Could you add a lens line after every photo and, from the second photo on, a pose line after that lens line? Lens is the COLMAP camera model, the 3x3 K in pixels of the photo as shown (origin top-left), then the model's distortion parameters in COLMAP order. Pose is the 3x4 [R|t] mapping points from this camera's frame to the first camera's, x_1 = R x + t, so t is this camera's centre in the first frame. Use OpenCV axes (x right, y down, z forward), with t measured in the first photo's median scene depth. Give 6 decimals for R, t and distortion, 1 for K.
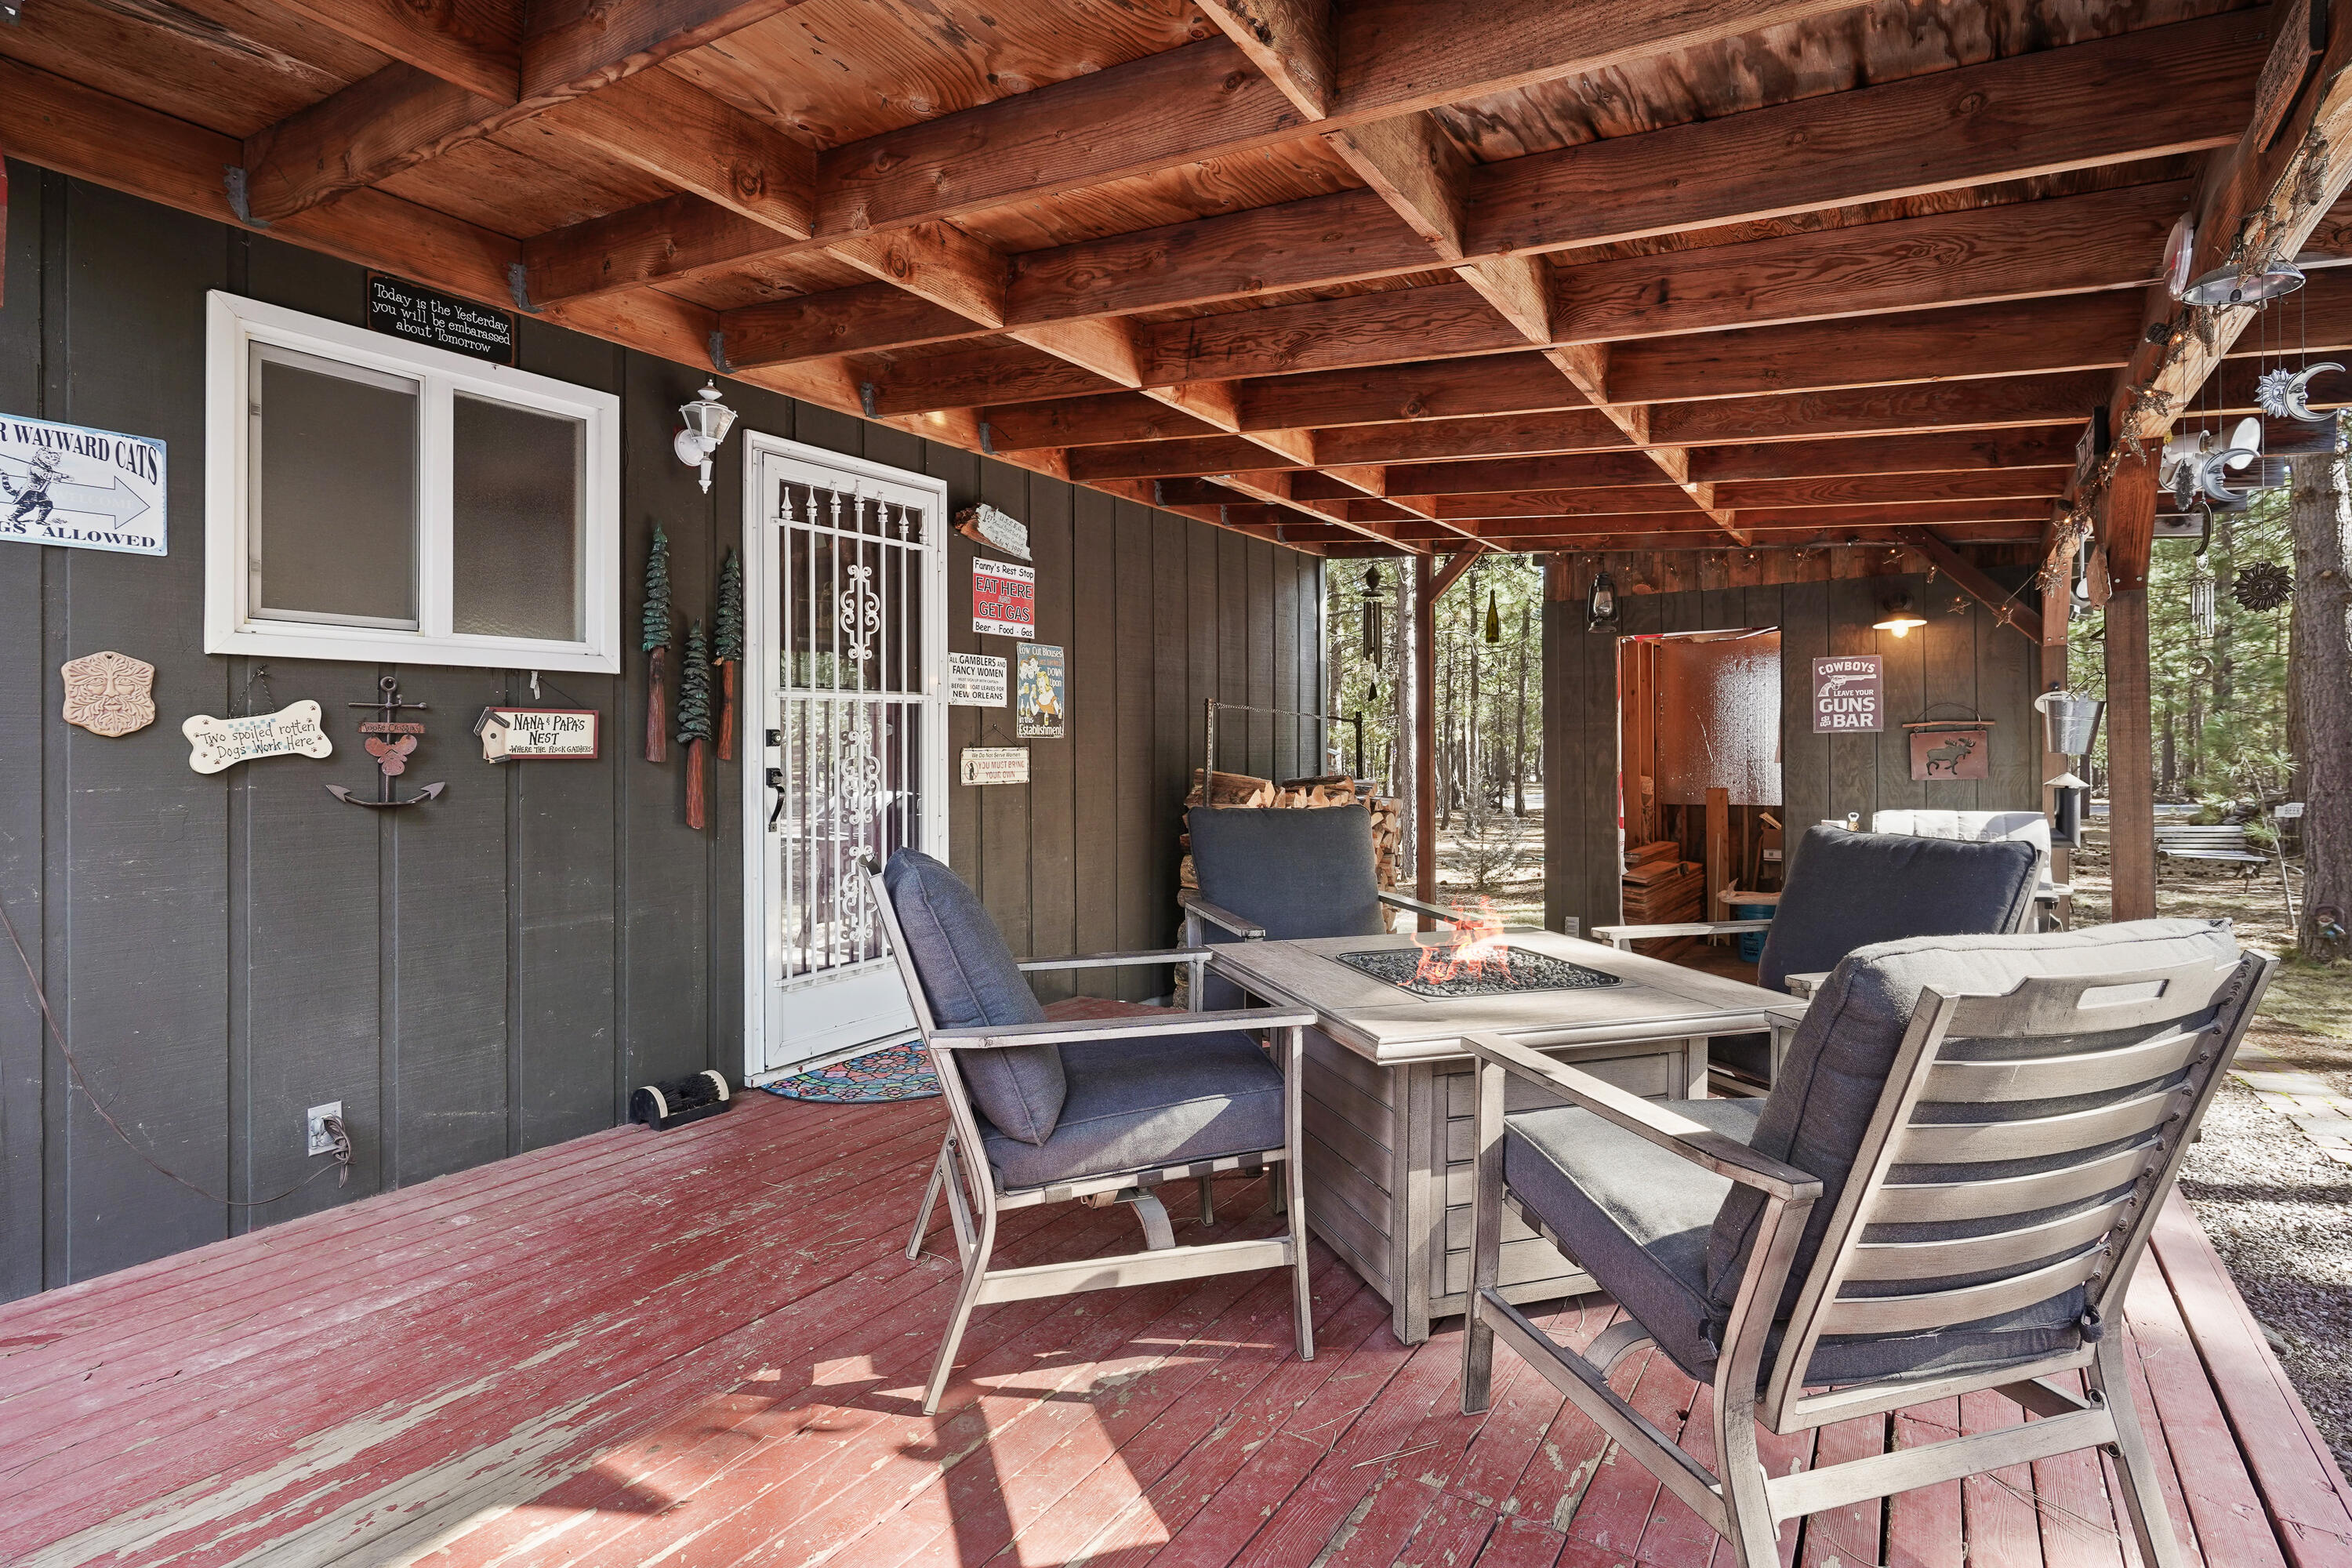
lens RADIAL K [[1131.9, 0, 1184.1], [0, 1131.9, 778.6], [0, 0, 1]] dist [-0.005954, 0.003595]
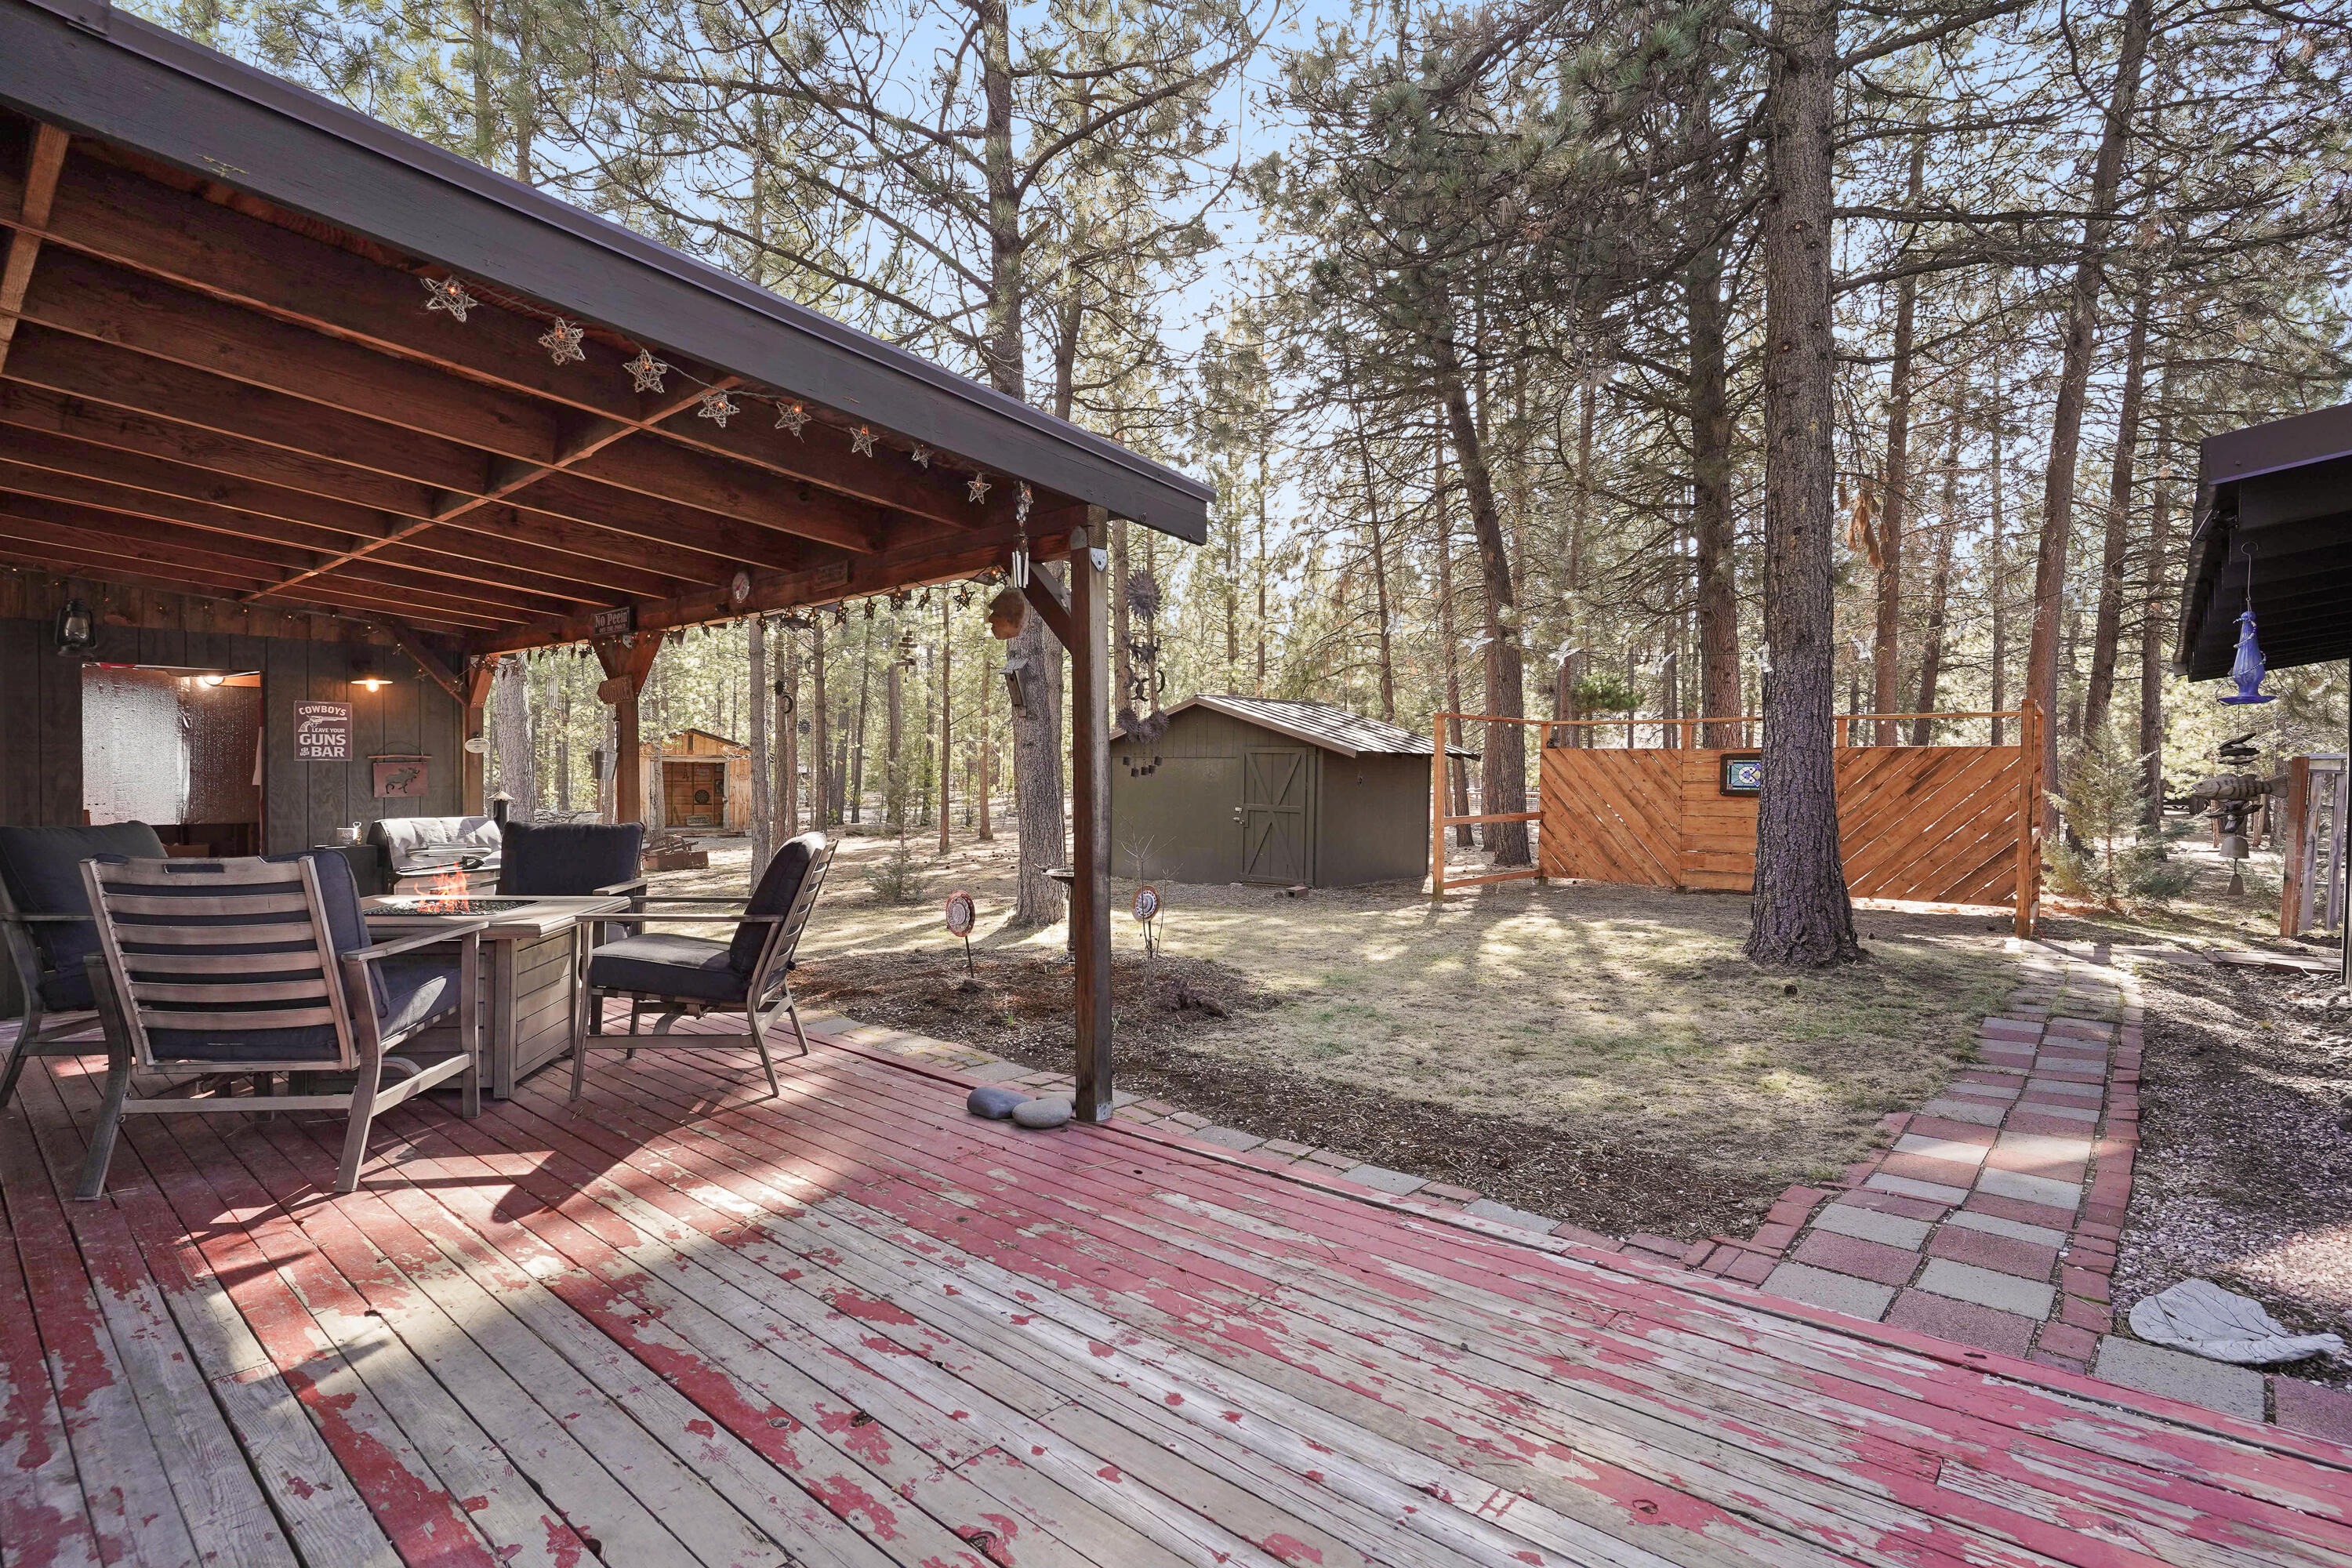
lens RADIAL K [[1131.9, 0, 1177.7], [0, 1131.9, 784.1], [0, 0, 1]] dist [-0.005954, 0.003595]
pose [[0.127913, 0.000534, 0.991785, -0.589664], [0.013957, 0.999900, -0.002338, 0.002167], [-0.991687, 0.014142, 0.127893, -0.133211]]
